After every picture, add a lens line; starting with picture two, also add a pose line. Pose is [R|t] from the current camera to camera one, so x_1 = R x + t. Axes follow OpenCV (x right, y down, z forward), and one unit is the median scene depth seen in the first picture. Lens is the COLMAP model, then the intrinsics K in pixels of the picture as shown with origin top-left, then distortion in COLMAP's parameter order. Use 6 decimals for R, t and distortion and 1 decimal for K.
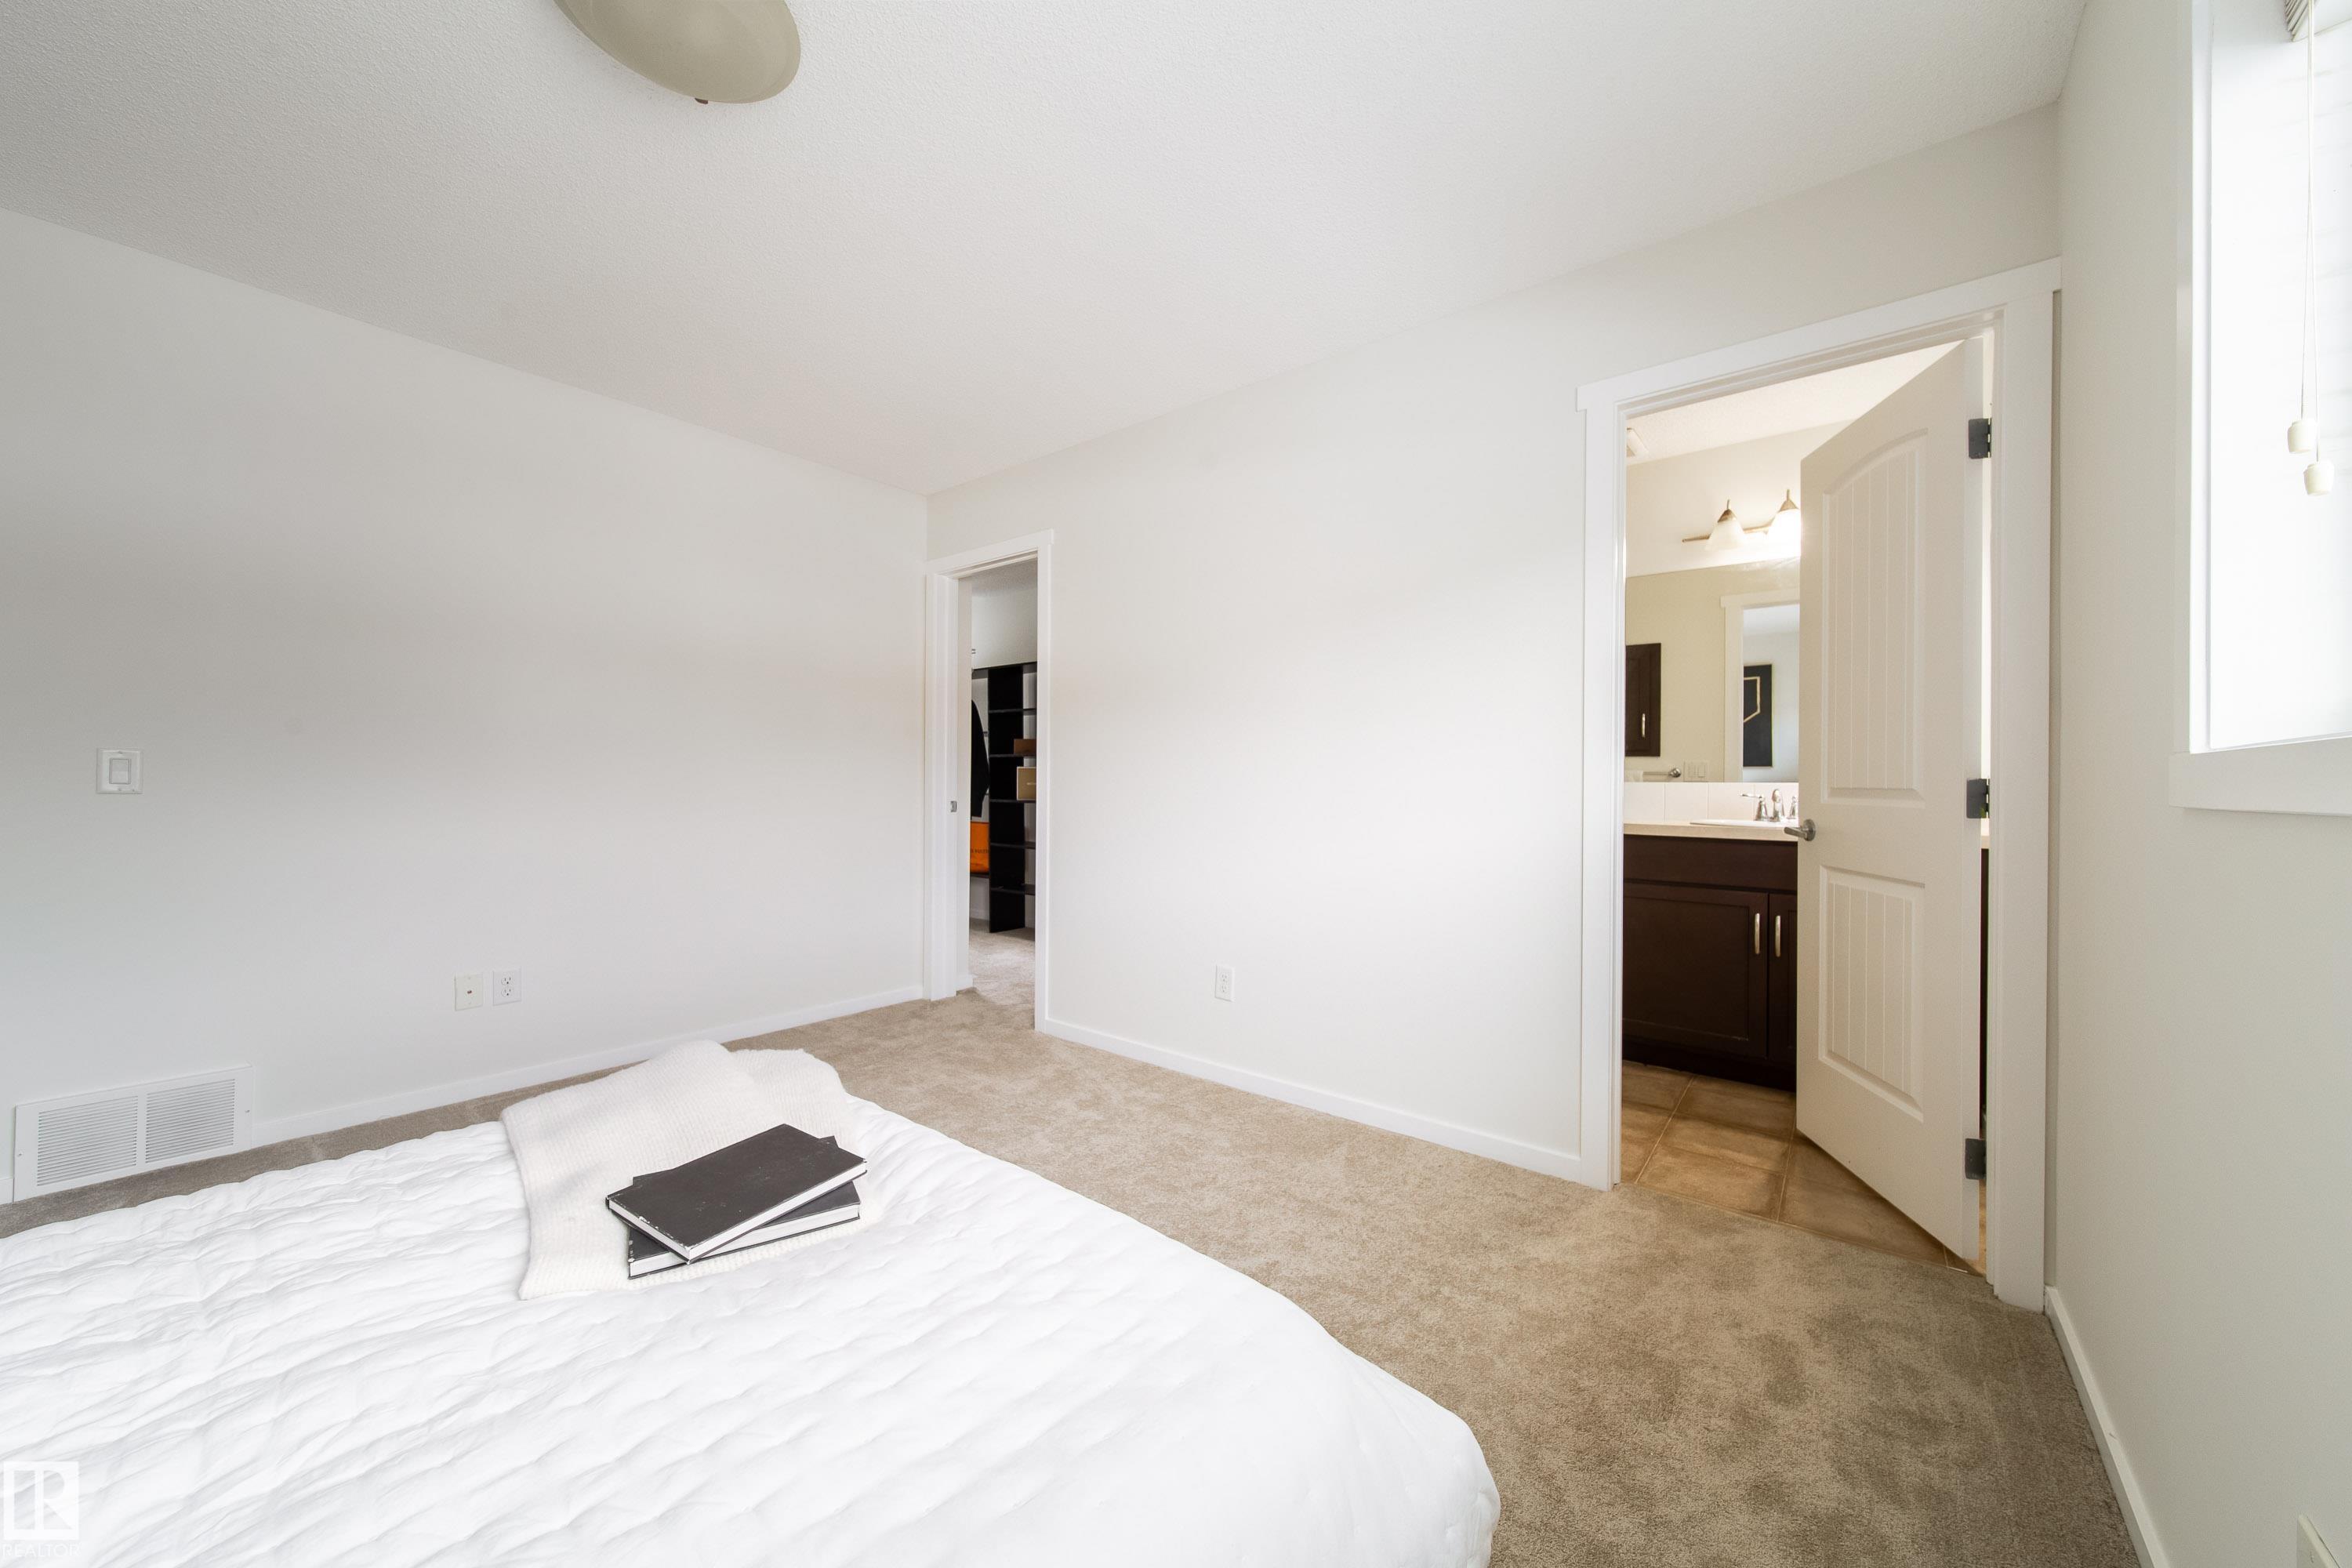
lens RADIAL K [[842.5, 0, 1163.6], [0, 842.5, 784.6], [0, 0, 1]] dist [0.004515, -0.001888]
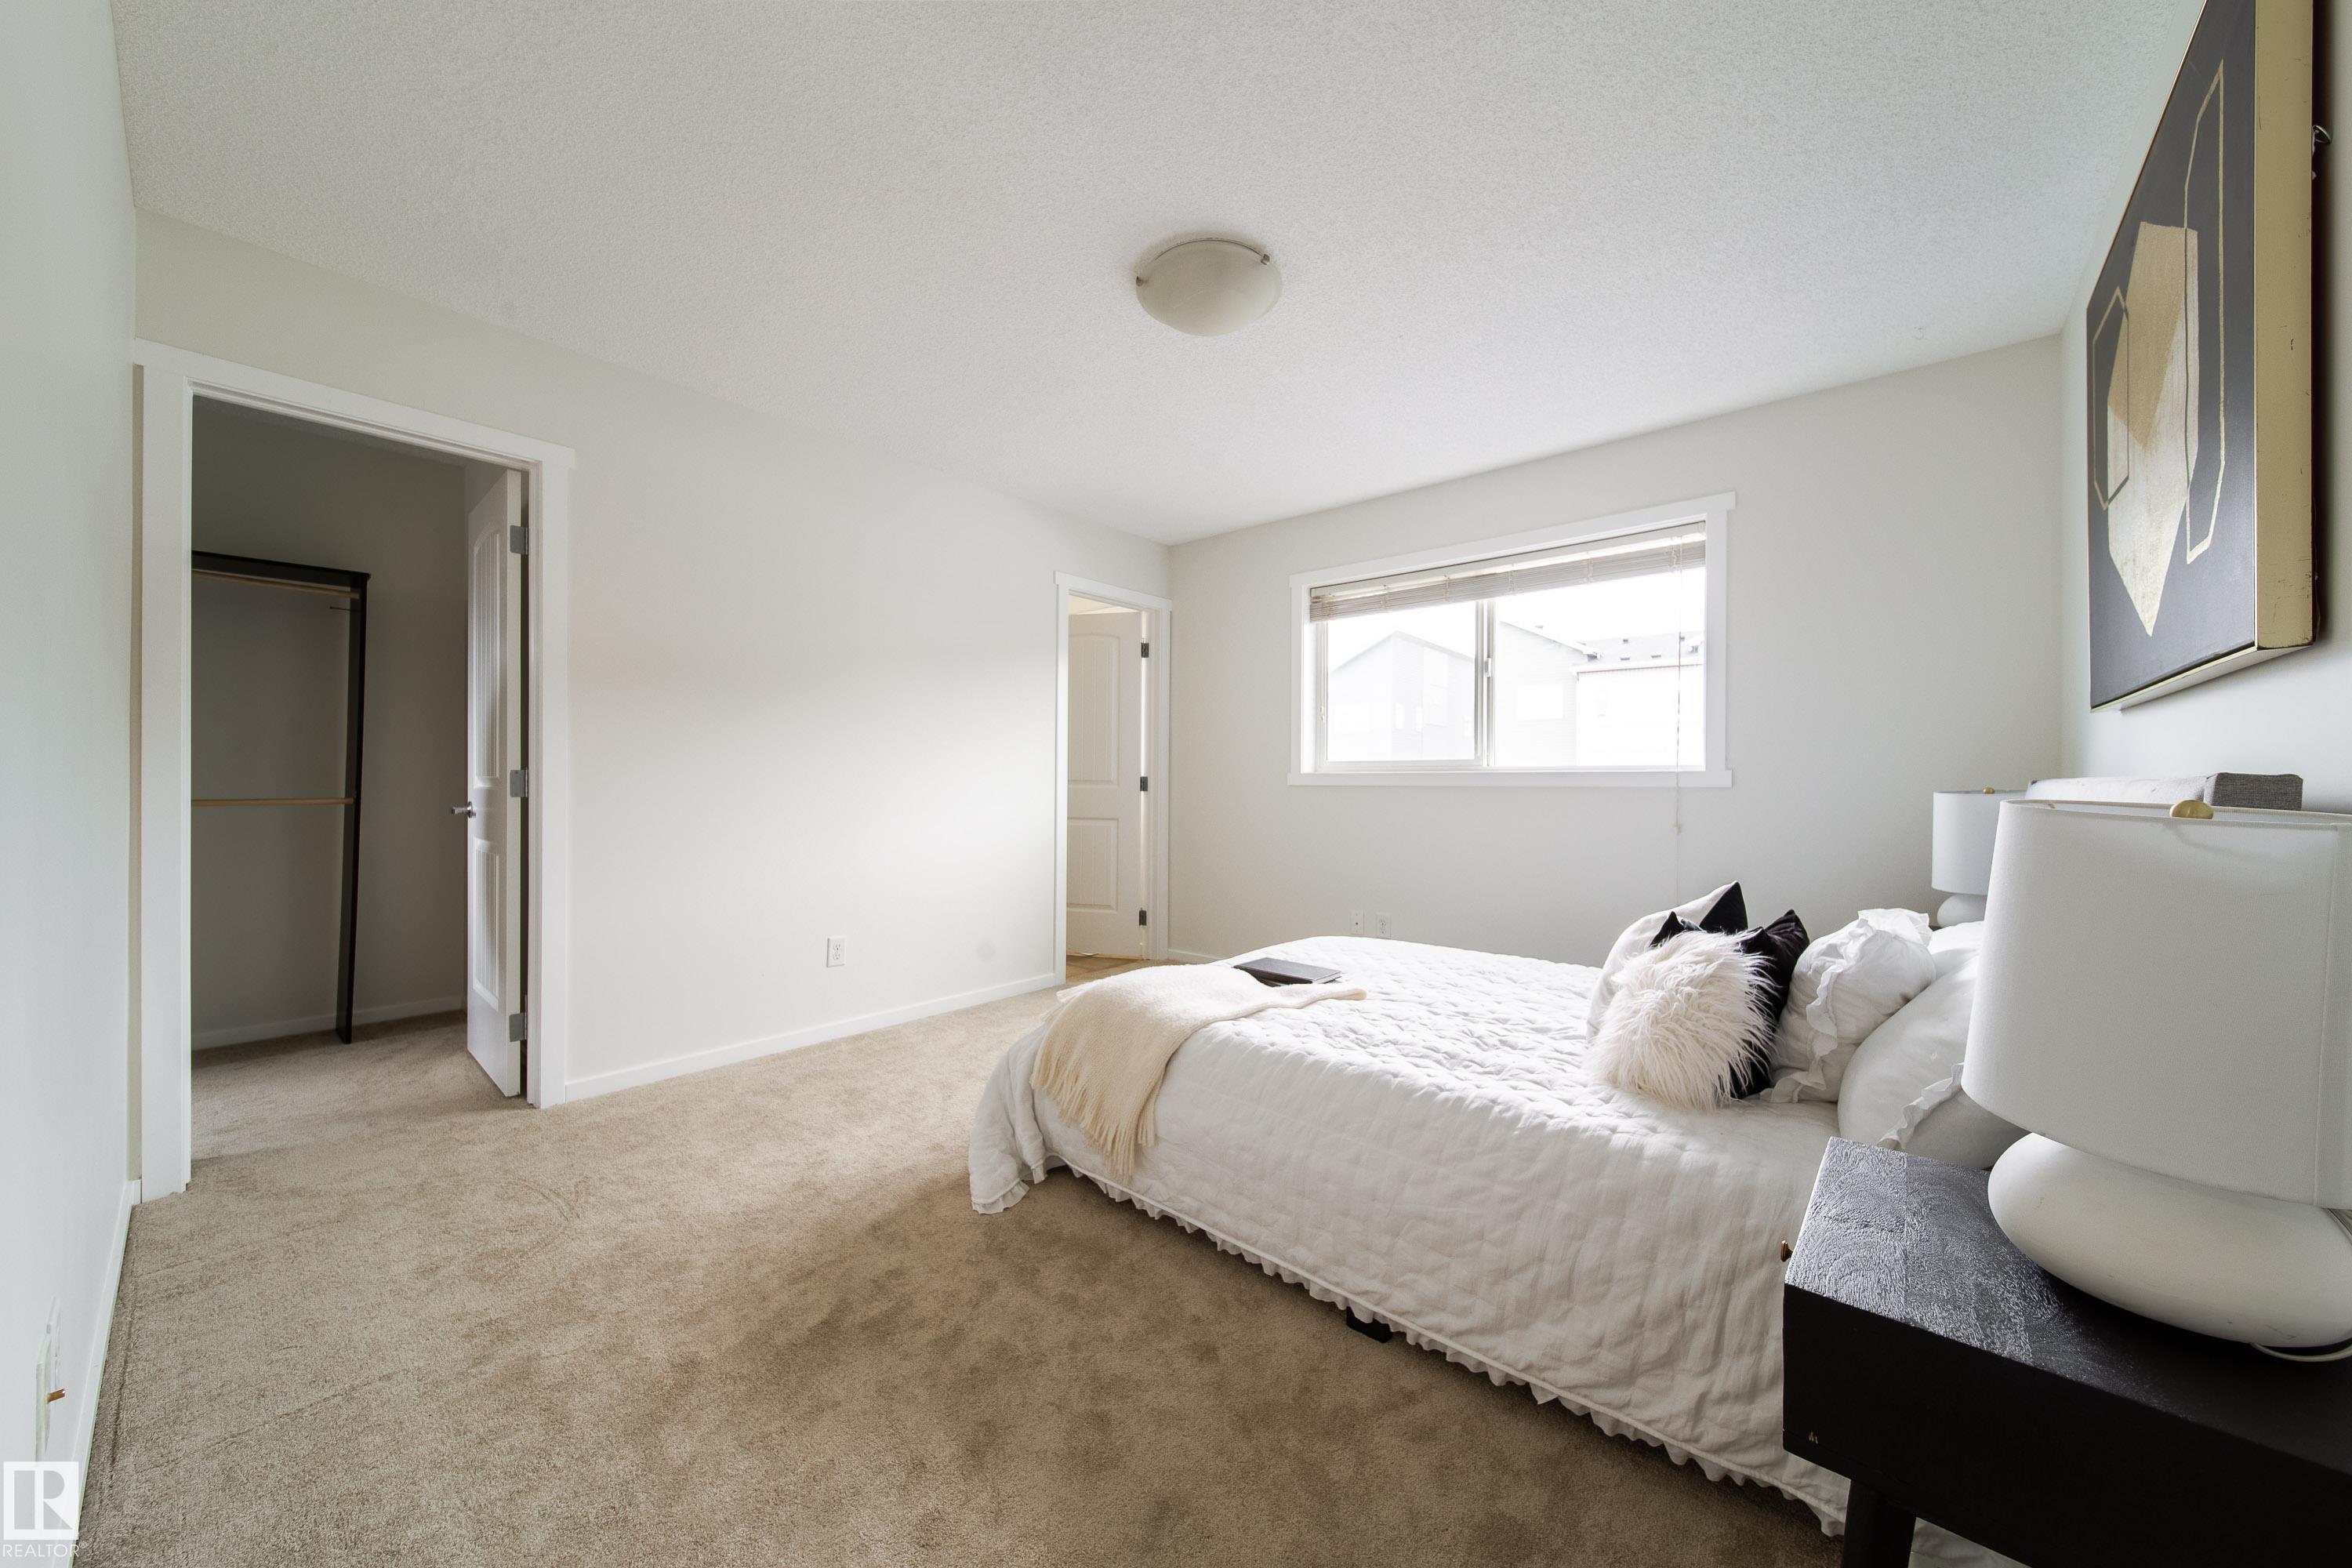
lens RADIAL K [[842.5, 0, 1179.5], [0, 842.5, 783.7], [0, 0, 1]] dist [0.004515, -0.001888]
pose [[0.022985, -0.007194, 0.999710, -1.430407], [-0.008425, 0.999937, 0.007390, -0.005565], [-0.999700, -0.008592, 0.022923, 0.683761]]
